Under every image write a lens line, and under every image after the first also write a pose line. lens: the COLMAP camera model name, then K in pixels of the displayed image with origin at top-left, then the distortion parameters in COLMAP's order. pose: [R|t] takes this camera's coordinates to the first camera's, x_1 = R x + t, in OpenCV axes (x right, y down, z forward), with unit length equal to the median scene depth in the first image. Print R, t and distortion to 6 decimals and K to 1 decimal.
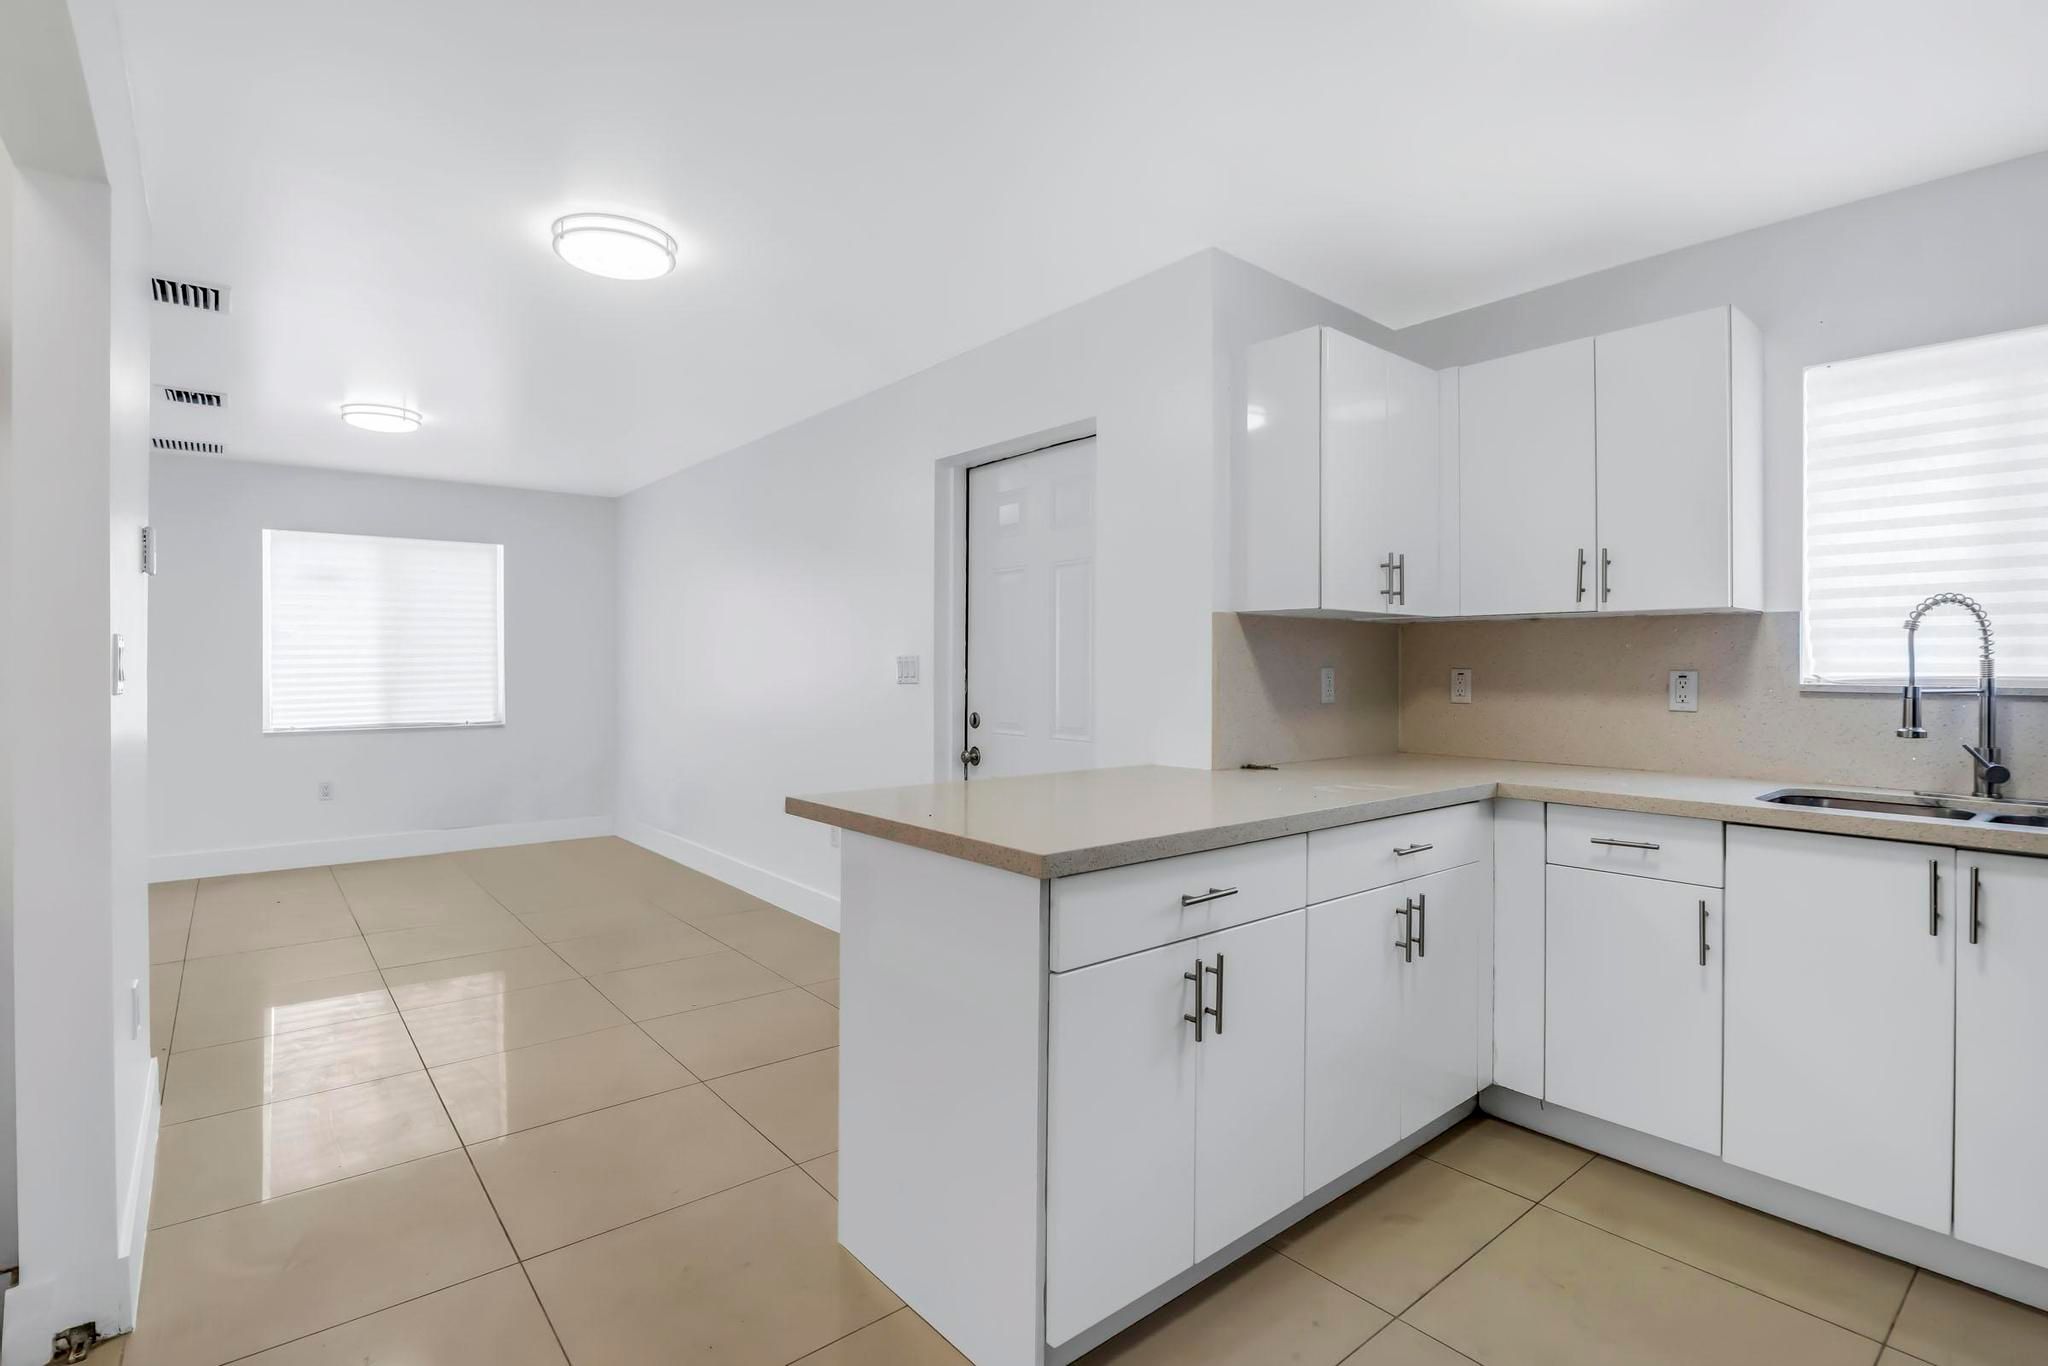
lens RADIAL K [[980.5, 0, 1034.2], [0, 980.5, 672.7], [0, 0, 1]] dist [-0.003615, -0.001166]
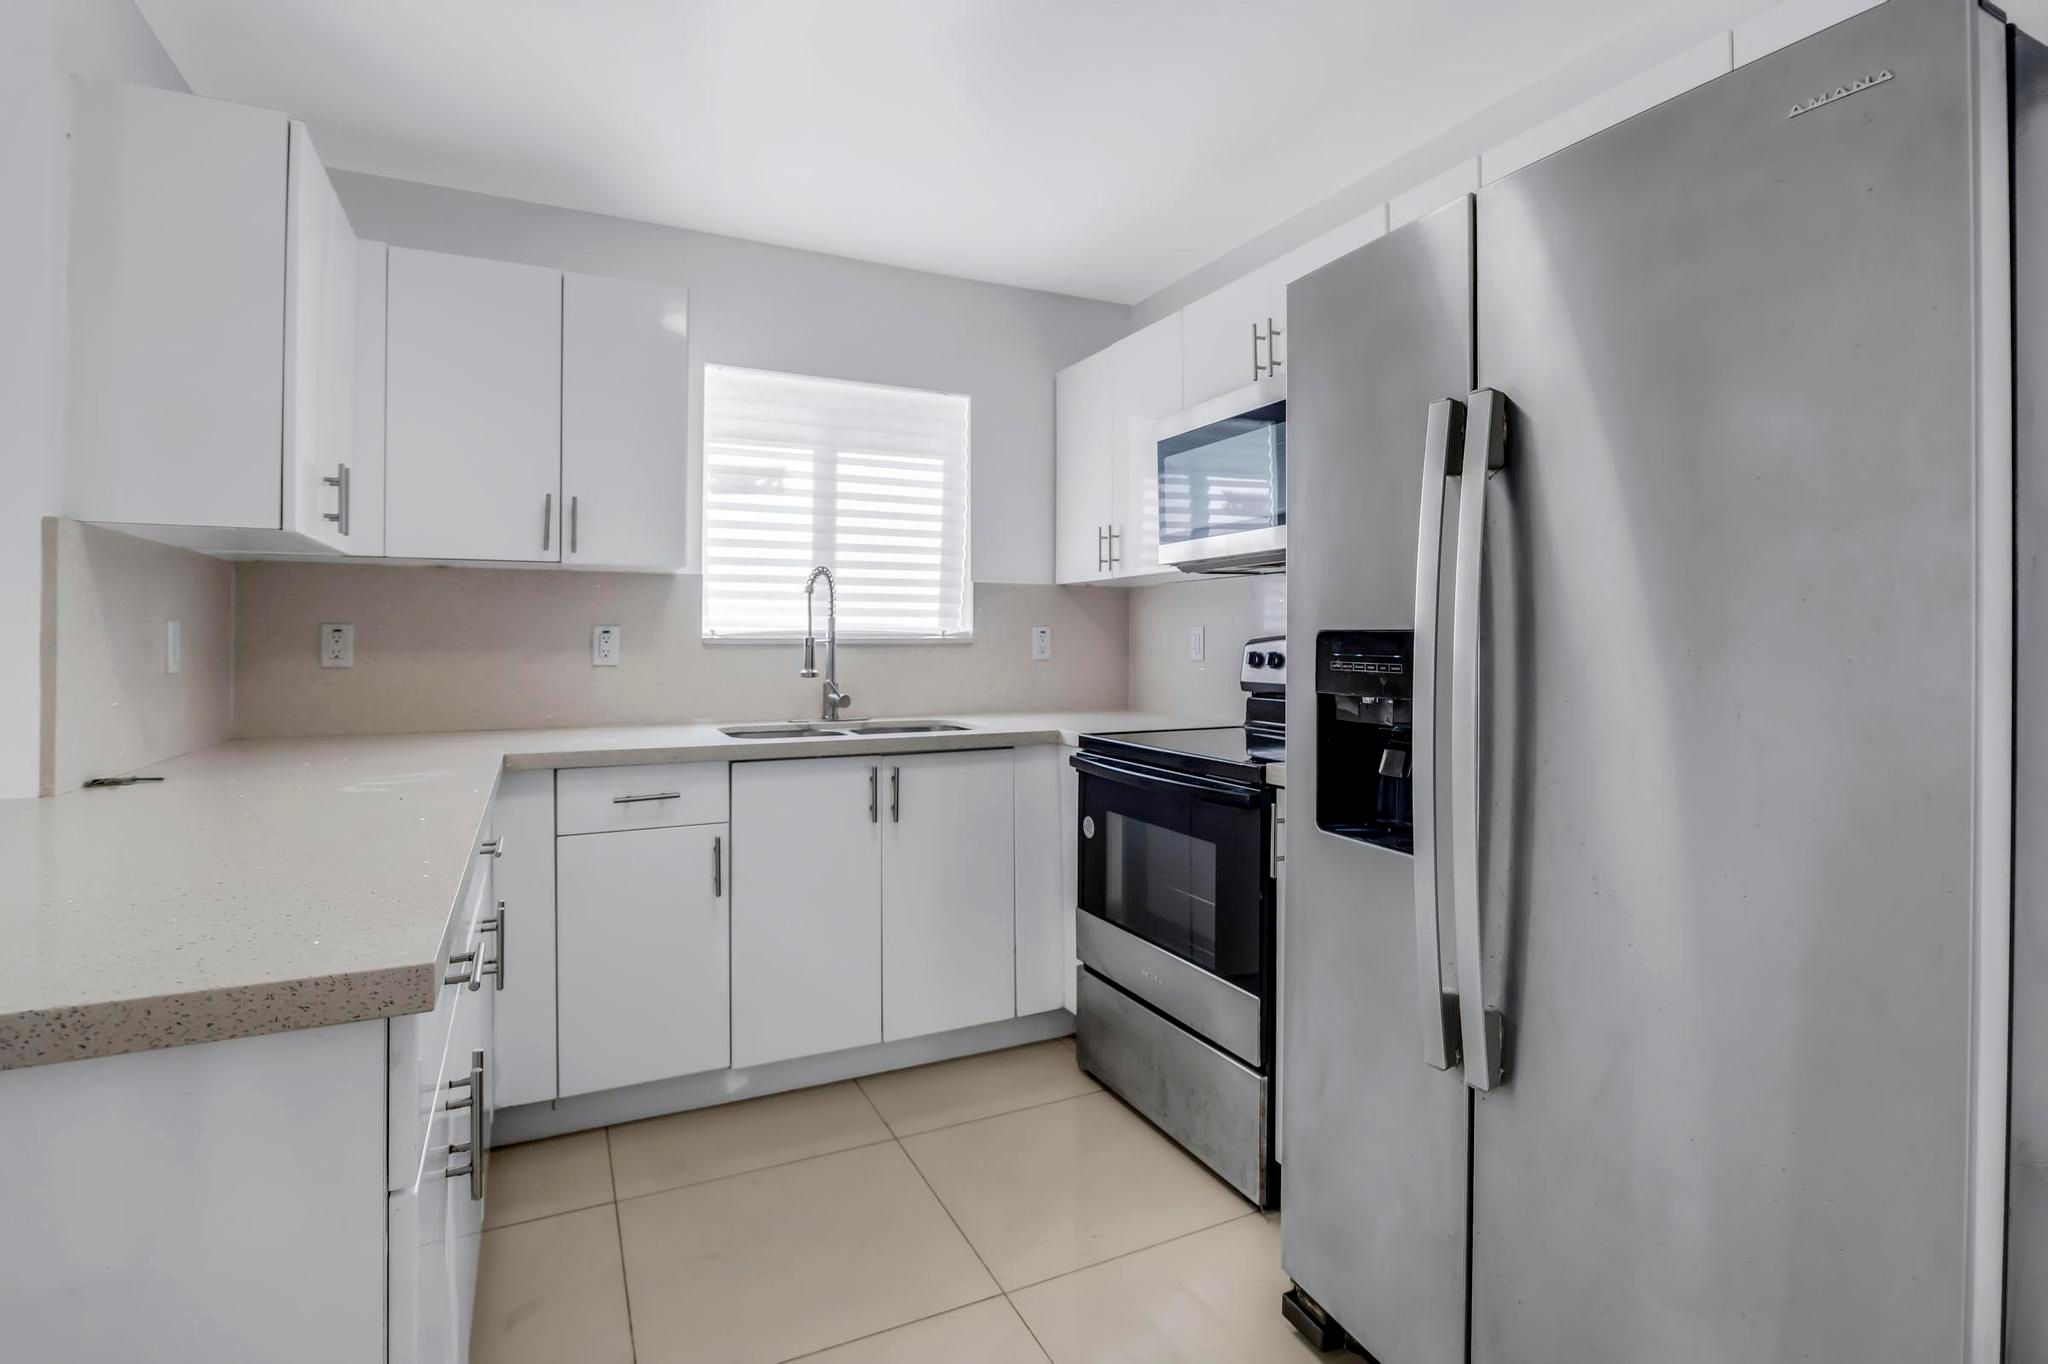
lens RADIAL K [[980.5, 0, 1033.0], [0, 980.5, 636.8], [0, 0, 1]] dist [-0.003615, -0.001166]
pose [[0.238010, -0.002224, 0.971260, -0.269787], [0.004599, 0.999989, 0.001163, 0.012047], [-0.971252, 0.004190, 0.238018, 0.382163]]
